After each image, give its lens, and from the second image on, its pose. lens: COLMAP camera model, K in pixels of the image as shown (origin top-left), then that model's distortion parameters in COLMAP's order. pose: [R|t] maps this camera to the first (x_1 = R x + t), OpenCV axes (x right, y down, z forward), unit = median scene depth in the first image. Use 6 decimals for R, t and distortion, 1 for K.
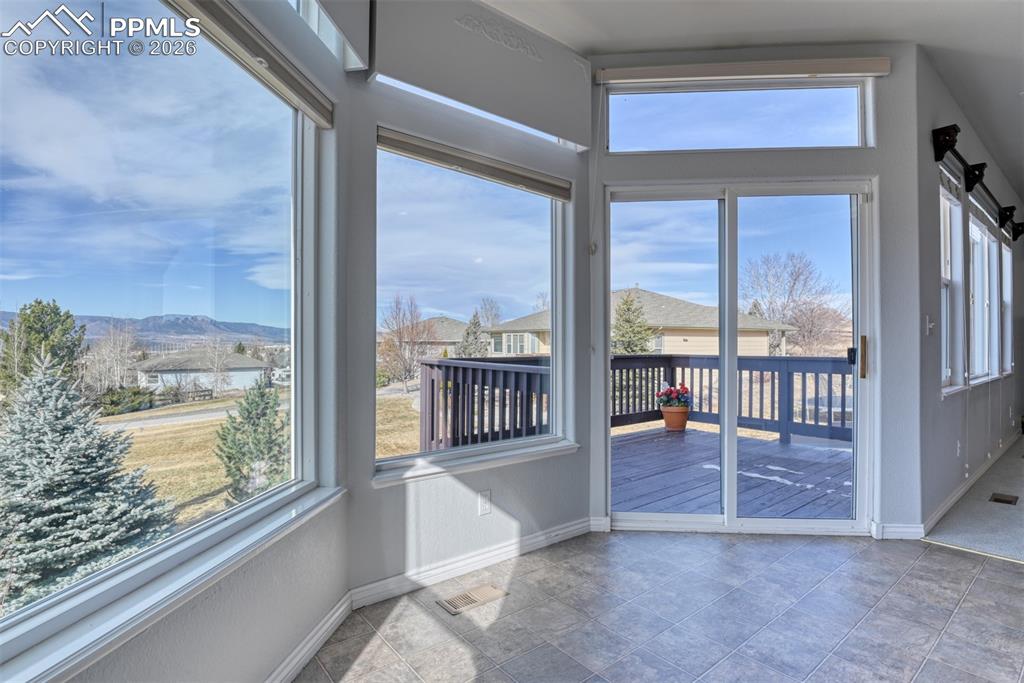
lens RADIAL K [[505.6, 0, 512.9], [0, 505.6, 347.8], [0, 0, 1]] dist [-0.026511, -0.000223]
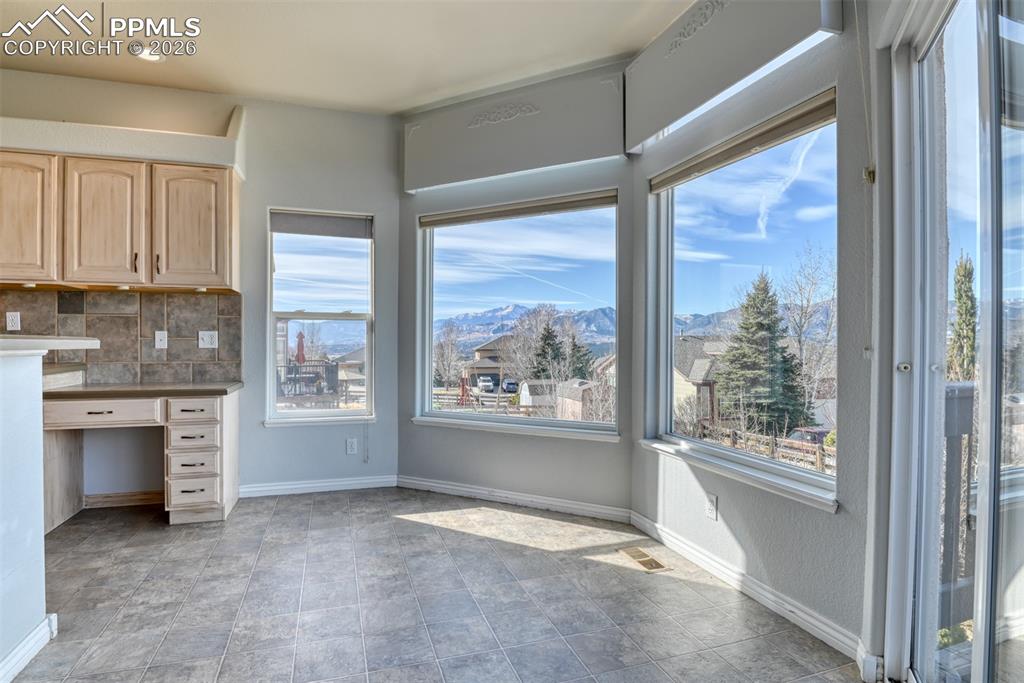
lens RADIAL K [[513.9, 0, 512.0], [0, 513.9, 341.5], [0, 0, 1]] dist [-0.030125, -0.000123]
pose [[-0.343067, -0.005259, -0.939296, 0.072886], [-0.007159, 0.999970, -0.002984, -0.000053], [0.939283, 0.005701, -0.343095, 0.071692]]
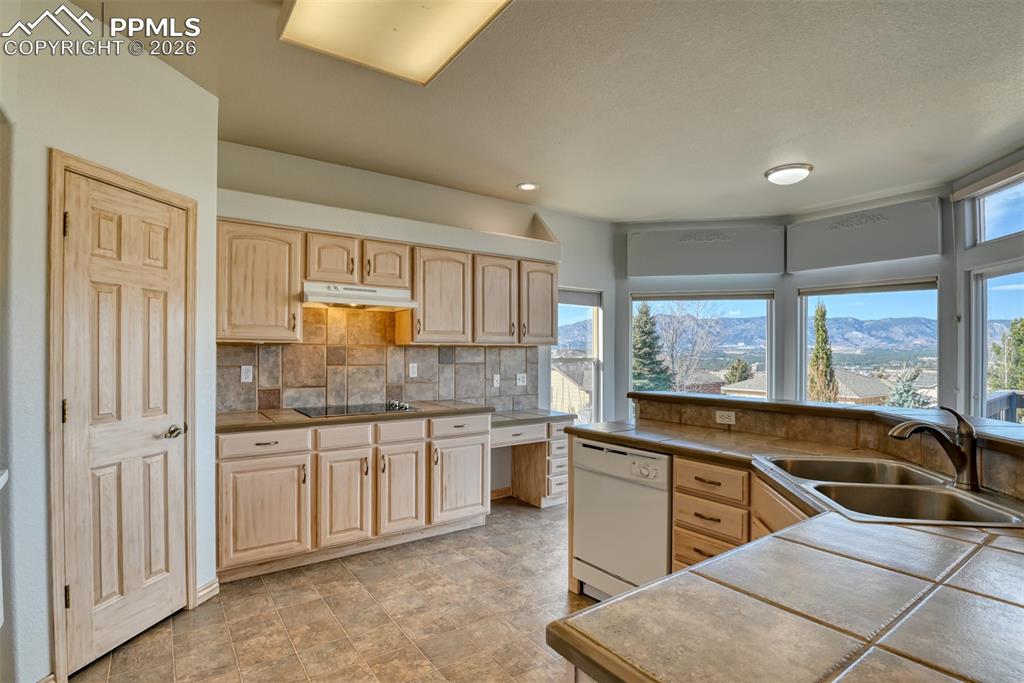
lens RADIAL K [[505.6, 0, 512.9], [0, 505.6, 347.8], [0, 0, 1]] dist [-0.026511, -0.000223]
pose [[-0.055296, -0.010316, -0.998417, 0.140562], [-0.007801, 0.999921, -0.009900, -0.007836], [0.998440, 0.007241, -0.055372, -0.014748]]
